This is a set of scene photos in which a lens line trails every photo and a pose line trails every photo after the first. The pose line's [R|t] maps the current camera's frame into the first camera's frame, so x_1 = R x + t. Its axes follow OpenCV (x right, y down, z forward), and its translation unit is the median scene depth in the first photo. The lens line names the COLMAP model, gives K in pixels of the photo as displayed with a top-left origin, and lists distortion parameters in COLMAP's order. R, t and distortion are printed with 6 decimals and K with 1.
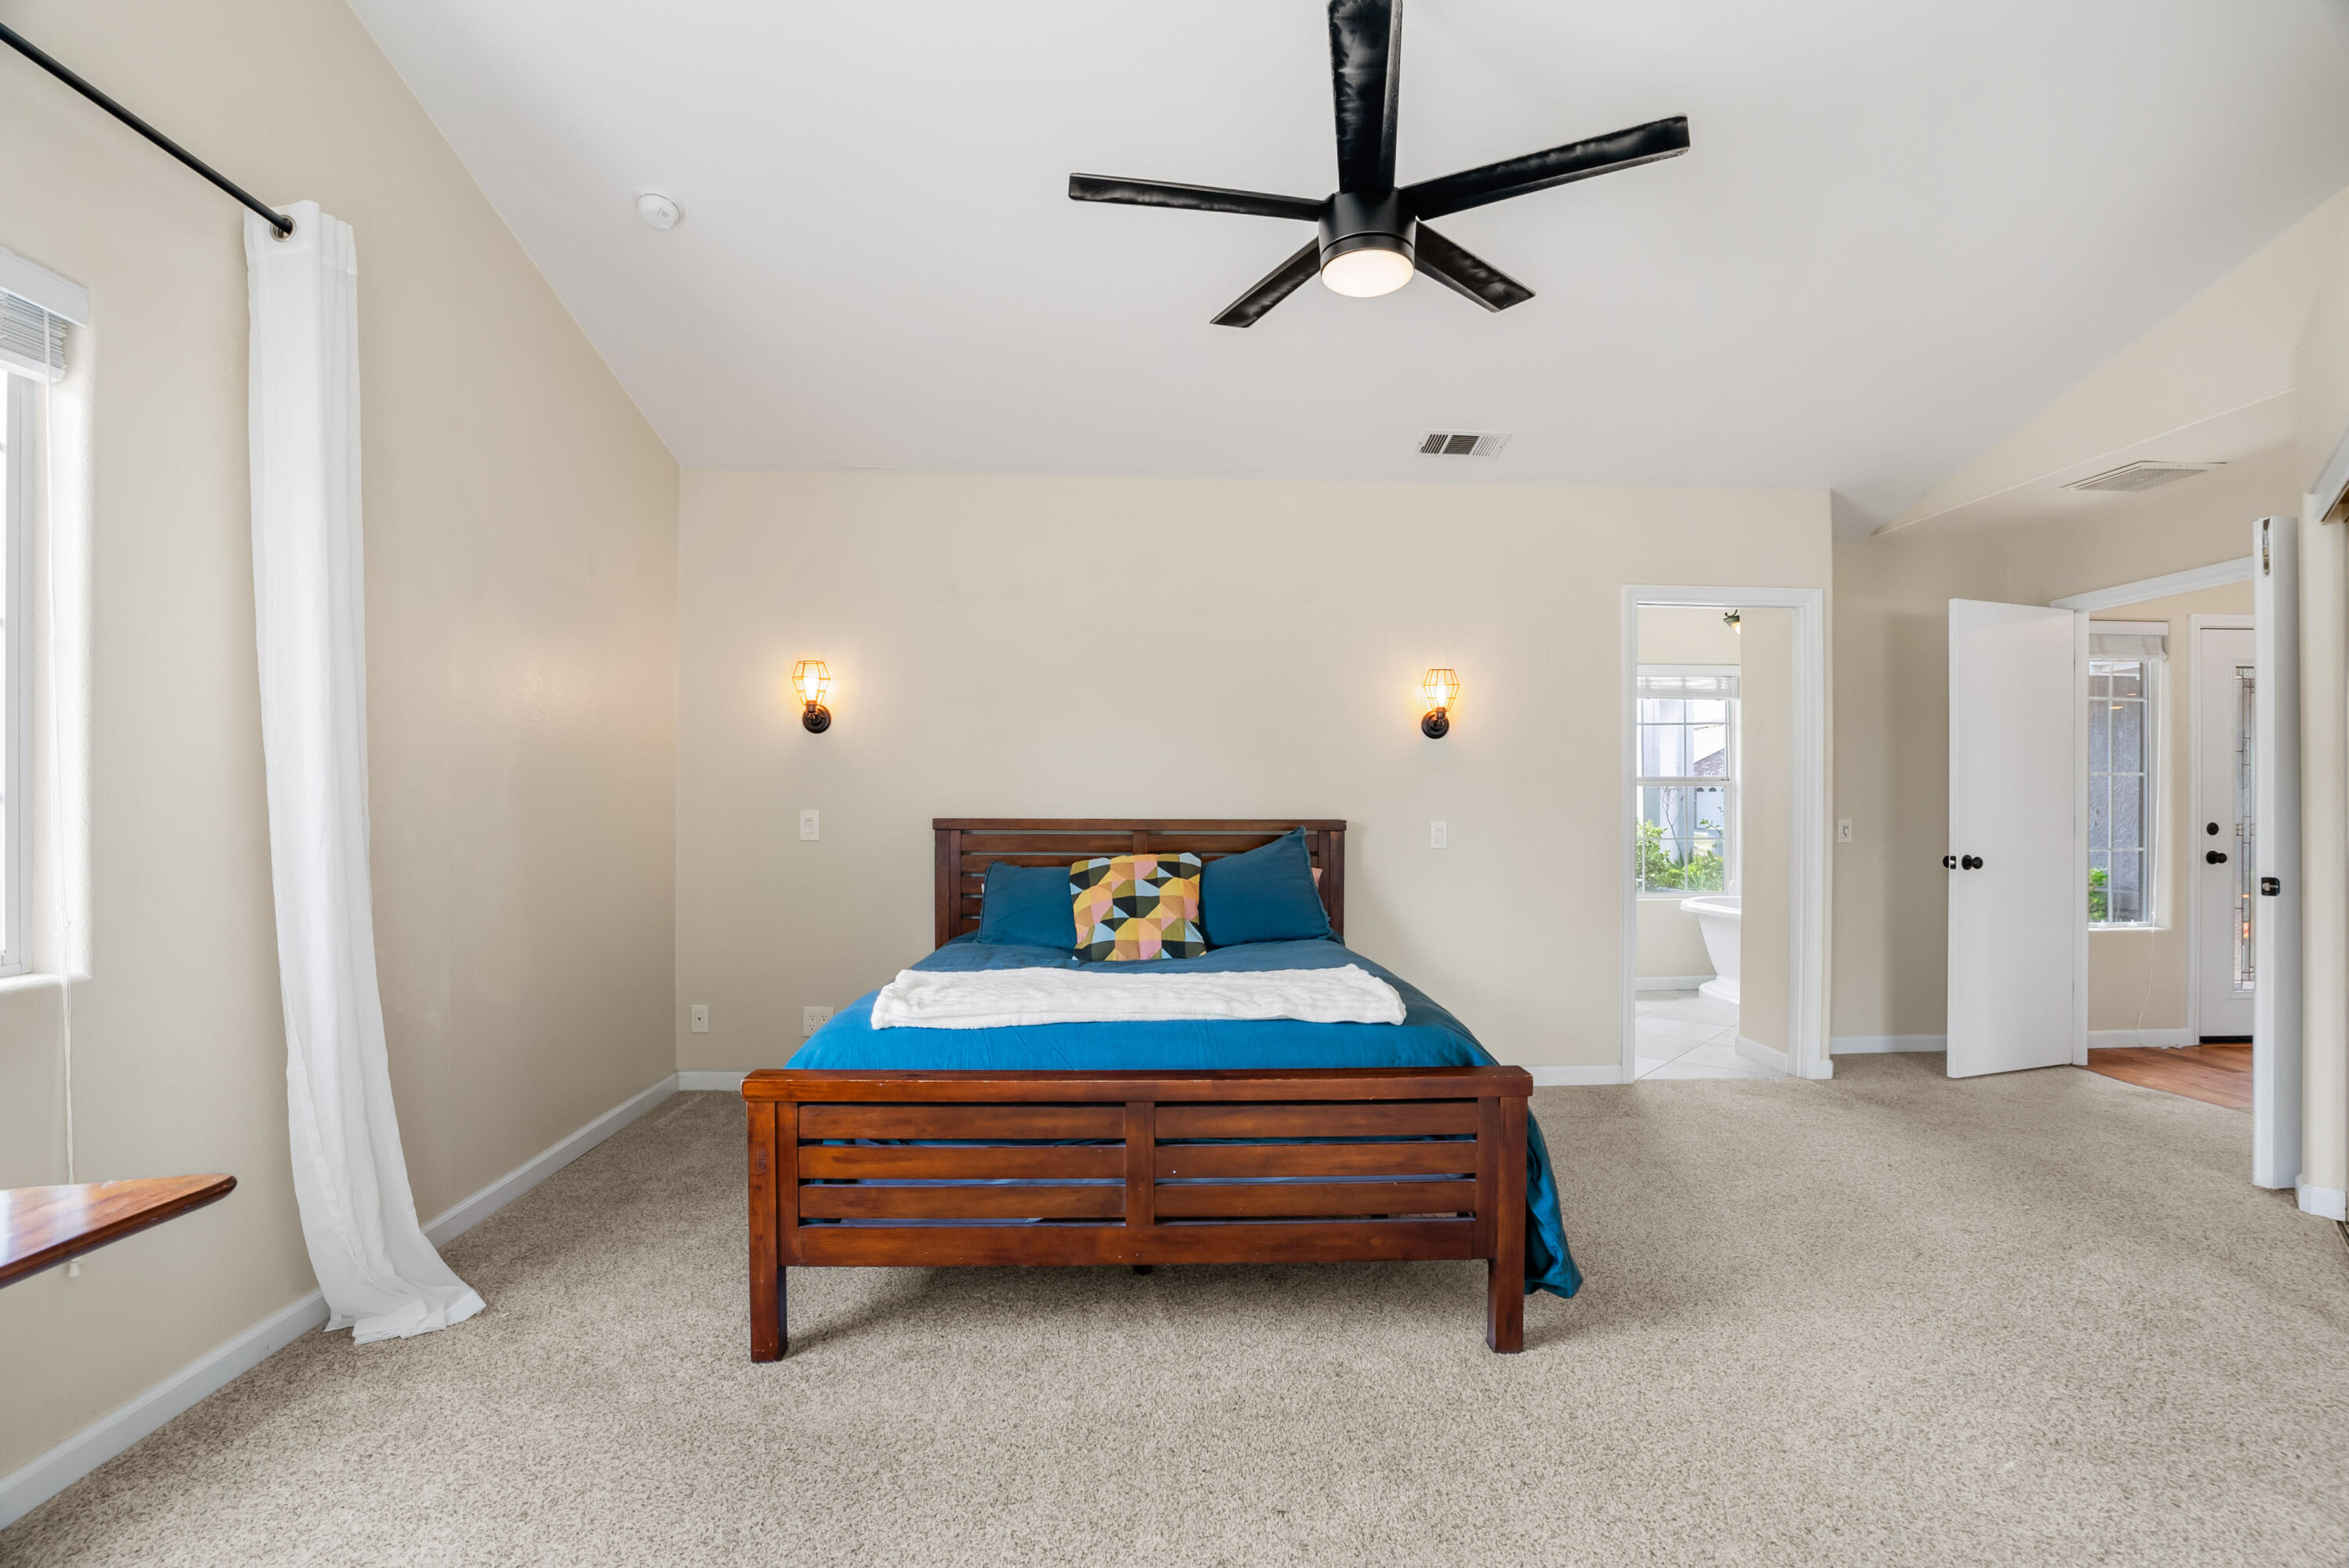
lens RADIAL K [[1097.4, 0, 1174.2], [0, 1097.4, 793.0], [0, 0, 1]] dist [-0.072405, 0.027564]
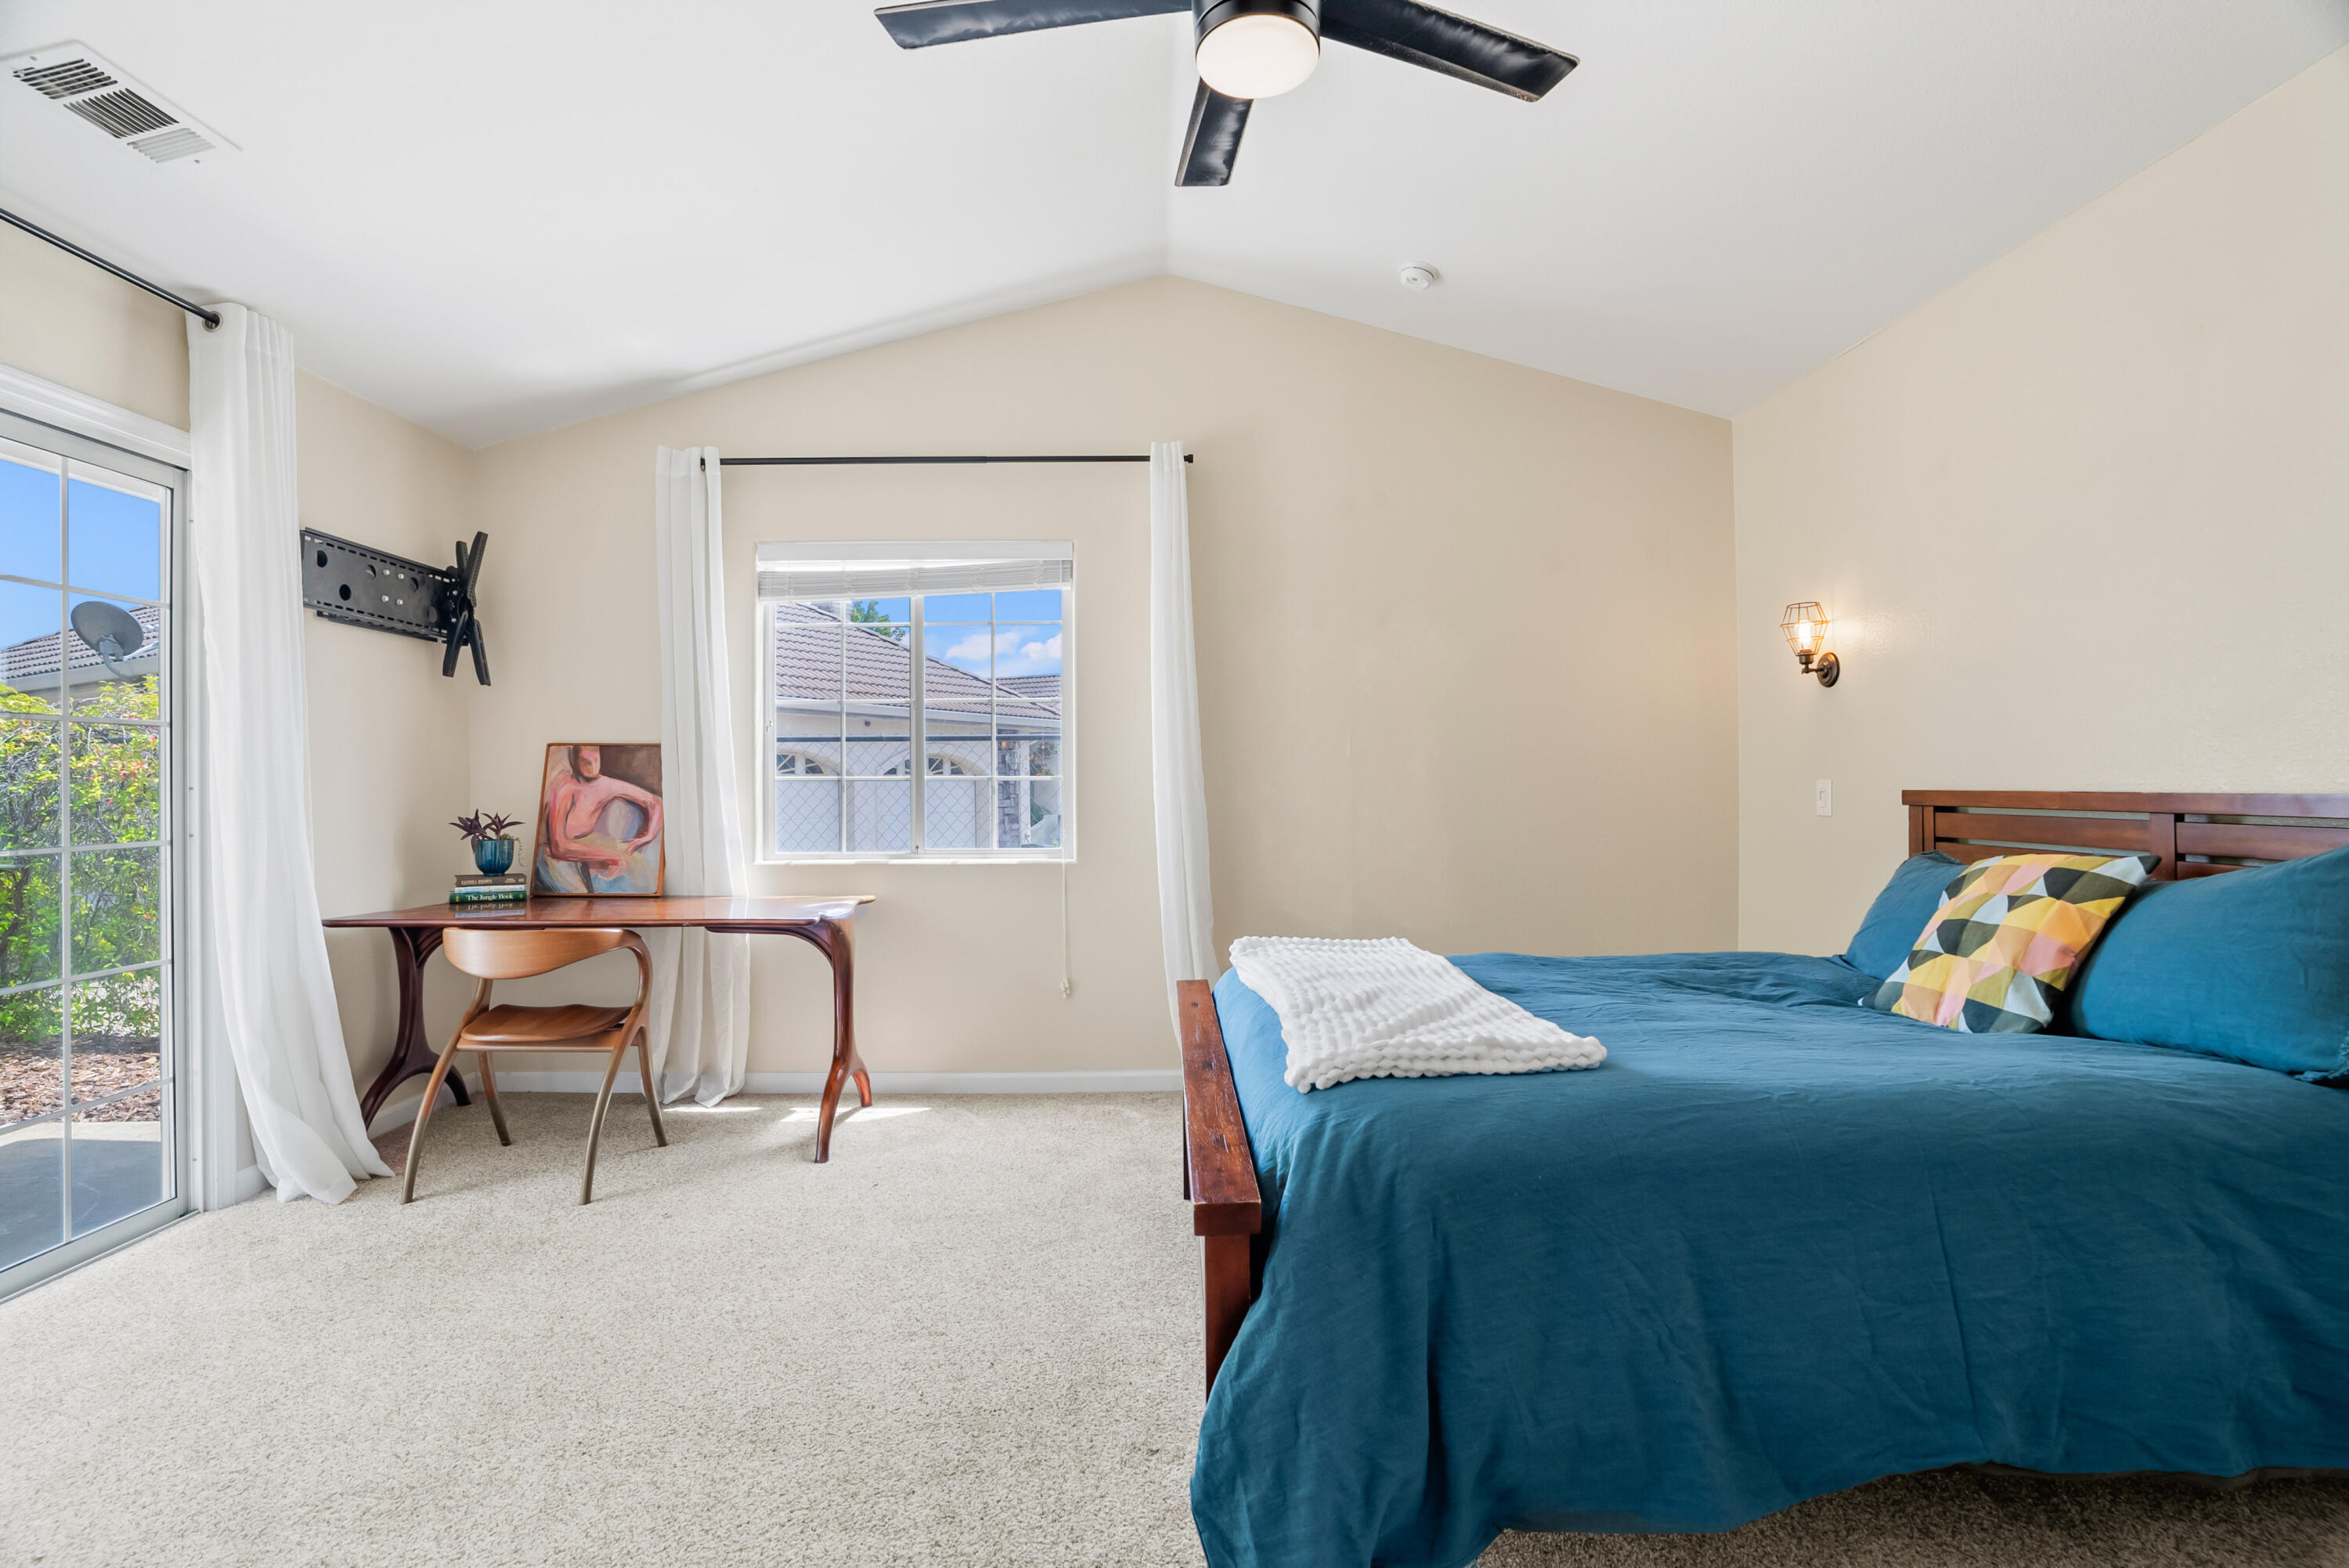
lens RADIAL K [[1130.0, 0, 1184.0], [0, 1130.0, 773.8], [0, 0, 1]] dist [-0.066880, 0.030092]
pose [[-0.022487, -0.010872, -0.999688, 0.569837], [0.019347, 0.999749, -0.011308, 0.012179], [0.999560, -0.019595, -0.022271, 0.579846]]
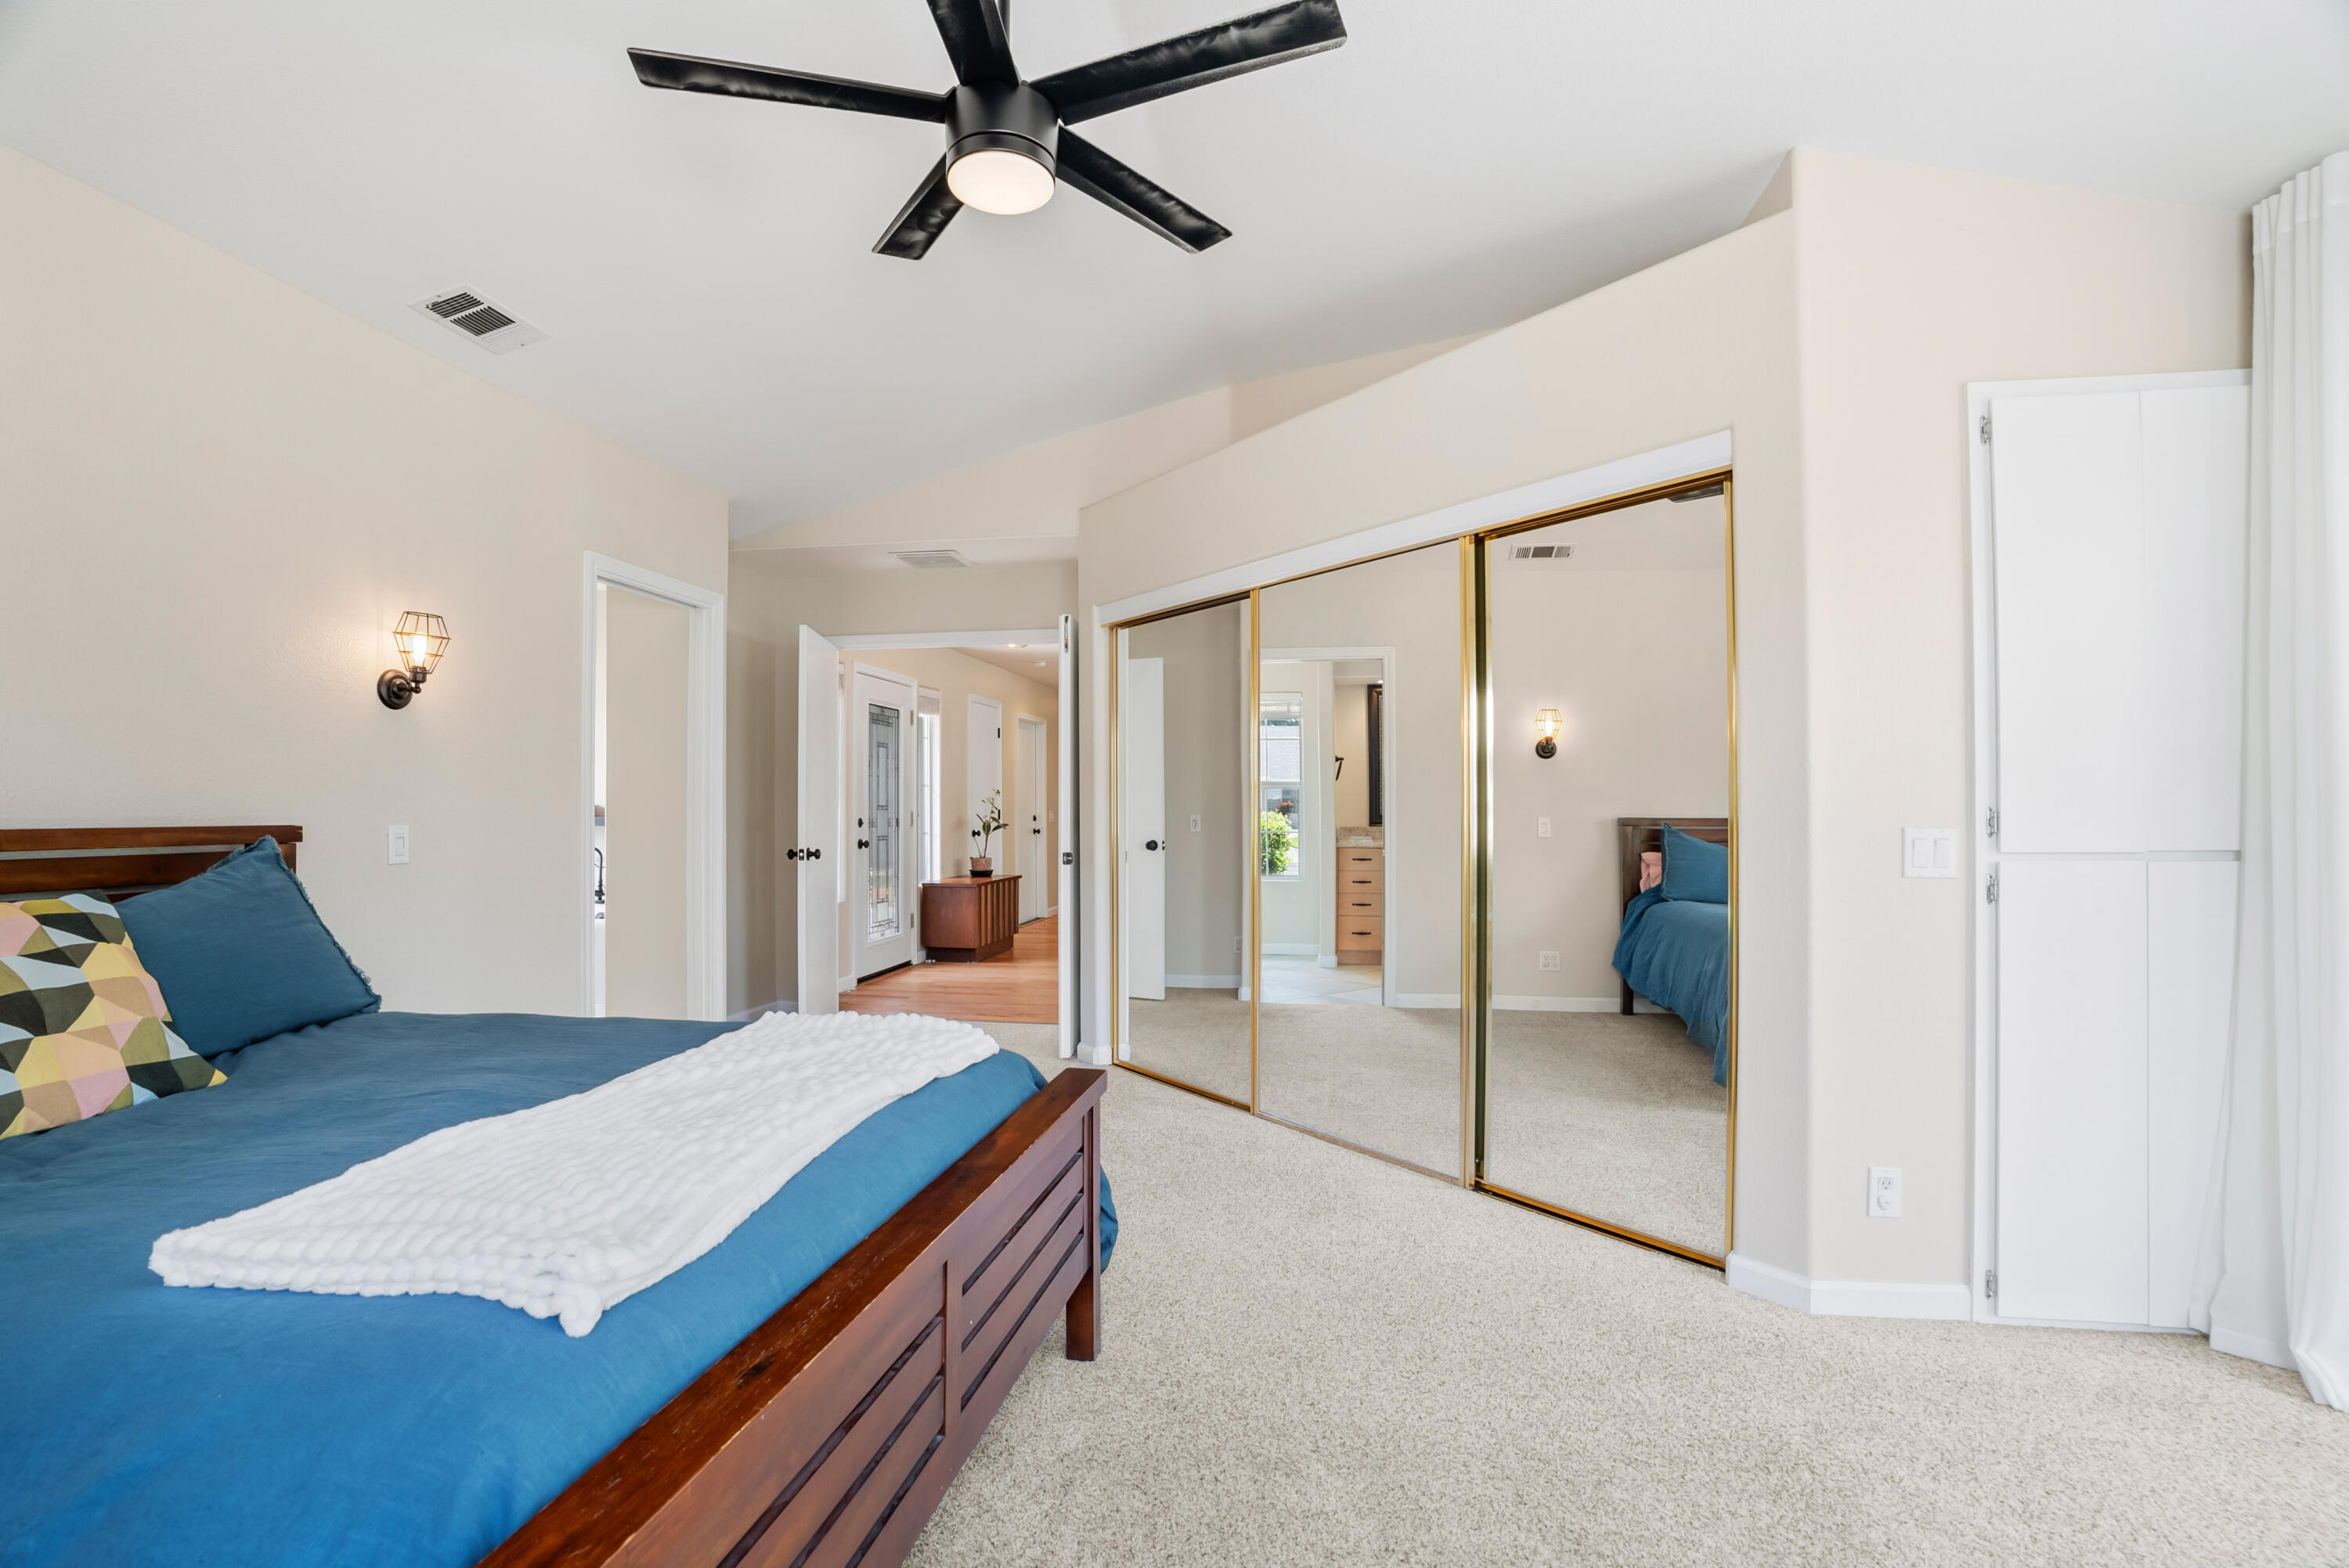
lens RADIAL K [[1097.4, 0, 1174.2], [0, 1097.4, 793.0], [0, 0, 1]] dist [-0.072405, 0.027564]
pose [[0.213731, 0.011292, 0.976827, -0.373494], [-0.012605, 0.999882, -0.008801, 0.004926], [-0.976811, -0.010432, 0.213848, 0.408906]]
